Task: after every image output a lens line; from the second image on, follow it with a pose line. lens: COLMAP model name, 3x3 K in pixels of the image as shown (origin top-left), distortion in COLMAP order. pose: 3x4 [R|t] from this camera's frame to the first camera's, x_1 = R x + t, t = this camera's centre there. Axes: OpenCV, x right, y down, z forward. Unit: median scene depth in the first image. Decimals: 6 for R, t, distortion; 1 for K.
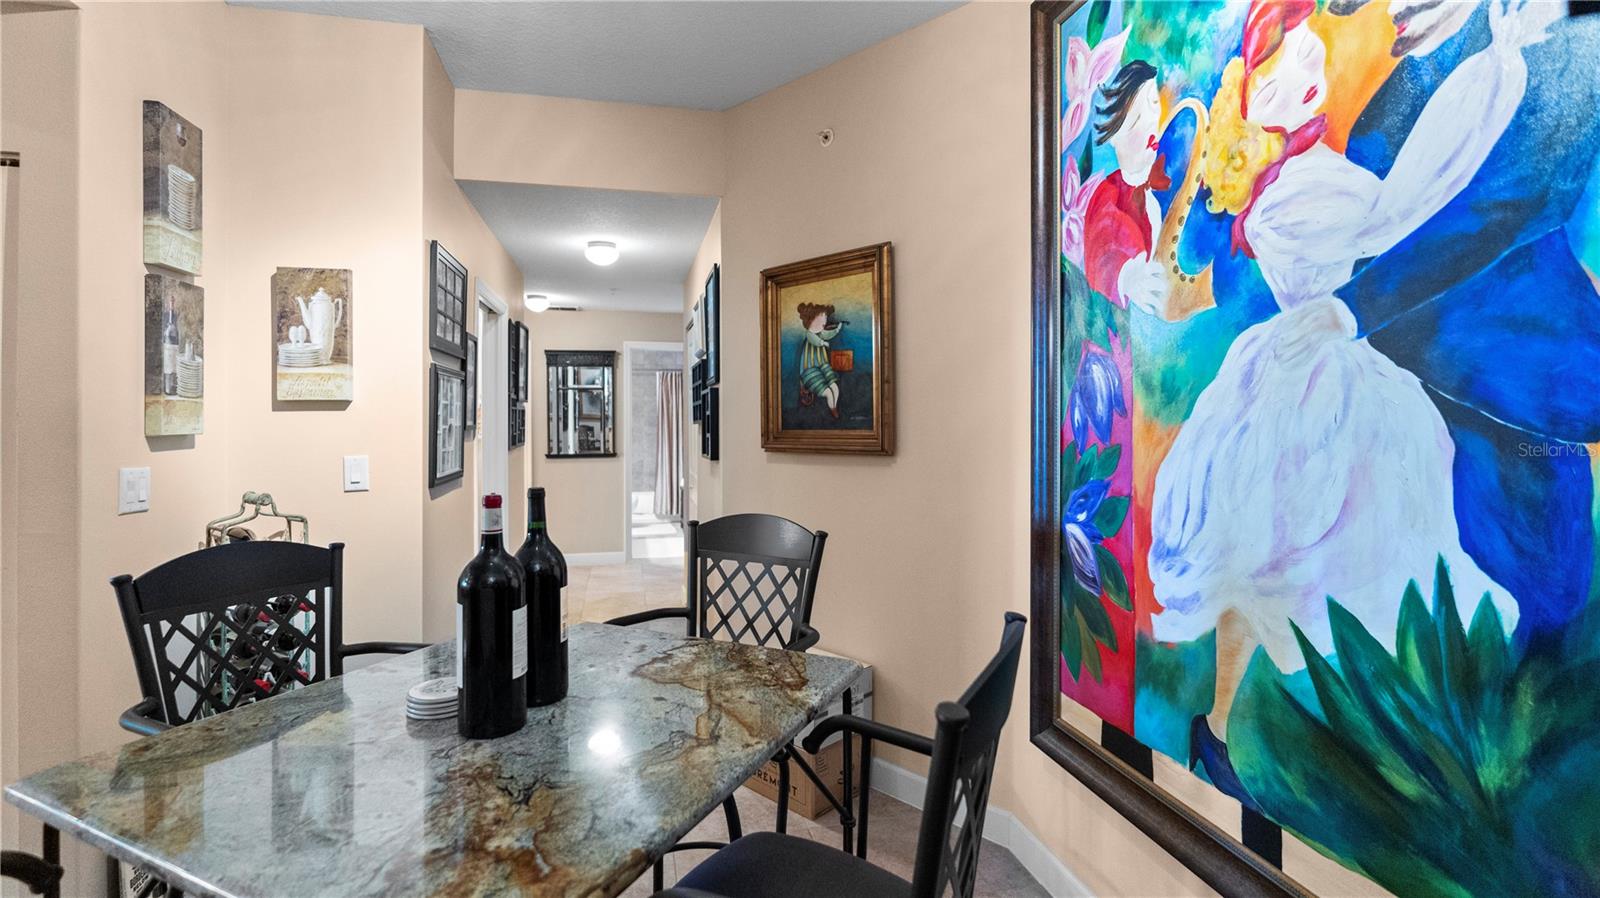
lens RADIAL K [[788.5, 0, 806.9], [0, 788.5, 439.0], [0, 0, 1]] dist [-0.005715, 0.003000]
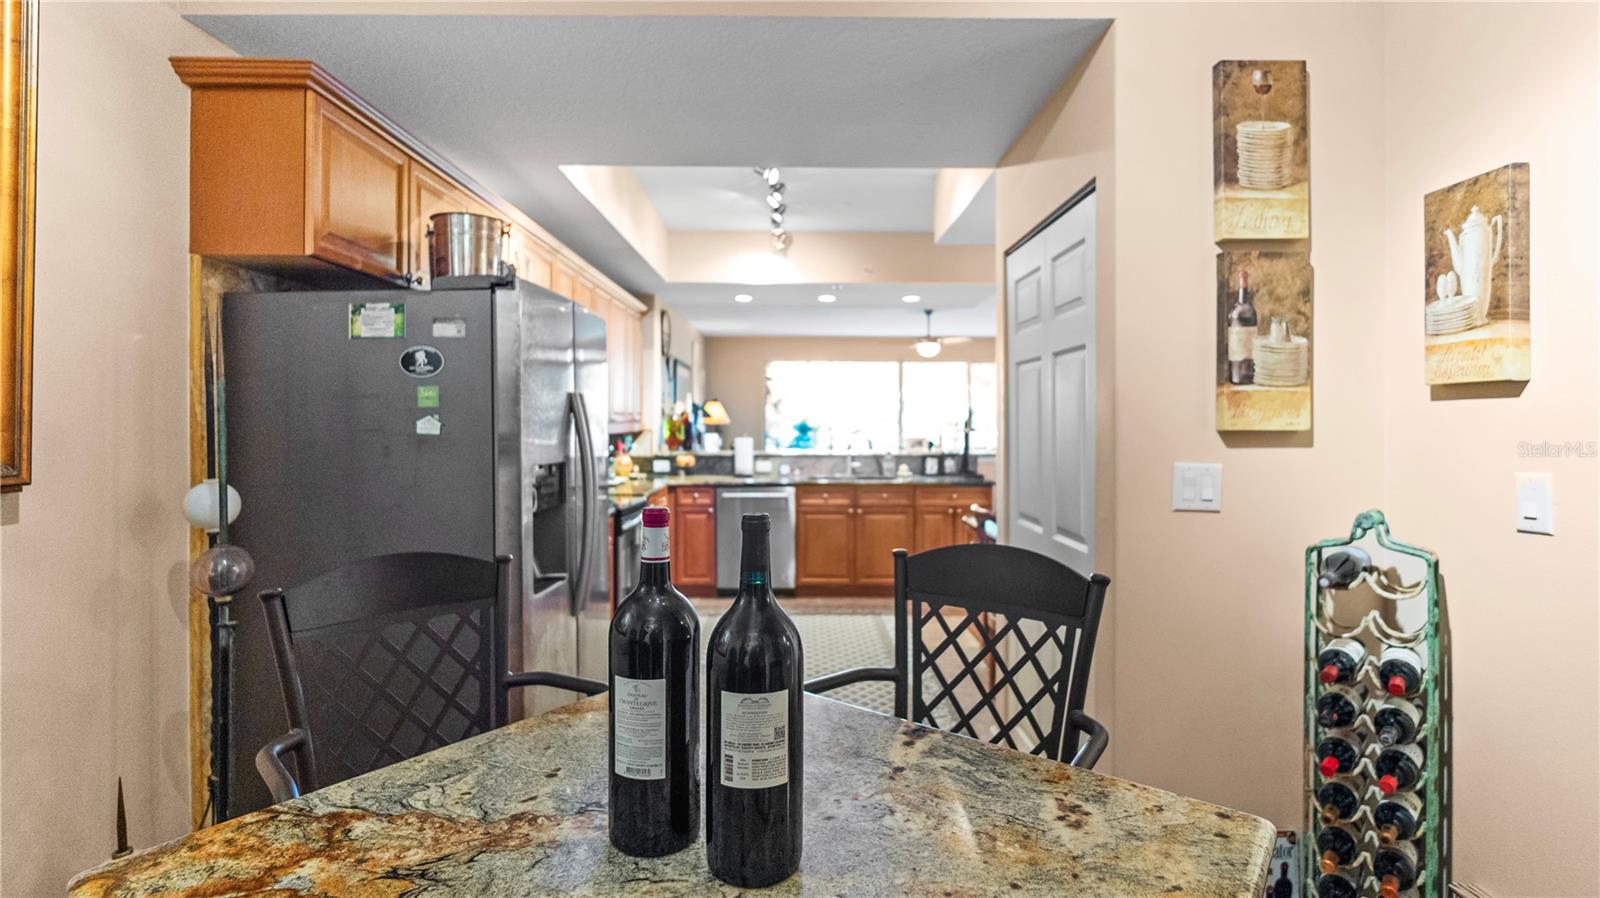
lens RADIAL K [[788.5, 0, 849.5], [0, 788.5, 418.5], [0, 0, 1]] dist [-0.005715, 0.003000]
pose [[-0.236528, -0.003039, -0.971620, 0.140076], [-0.028829, 0.999577, 0.003891, -0.008535], [0.971197, 0.028932, -0.236515, 0.743235]]
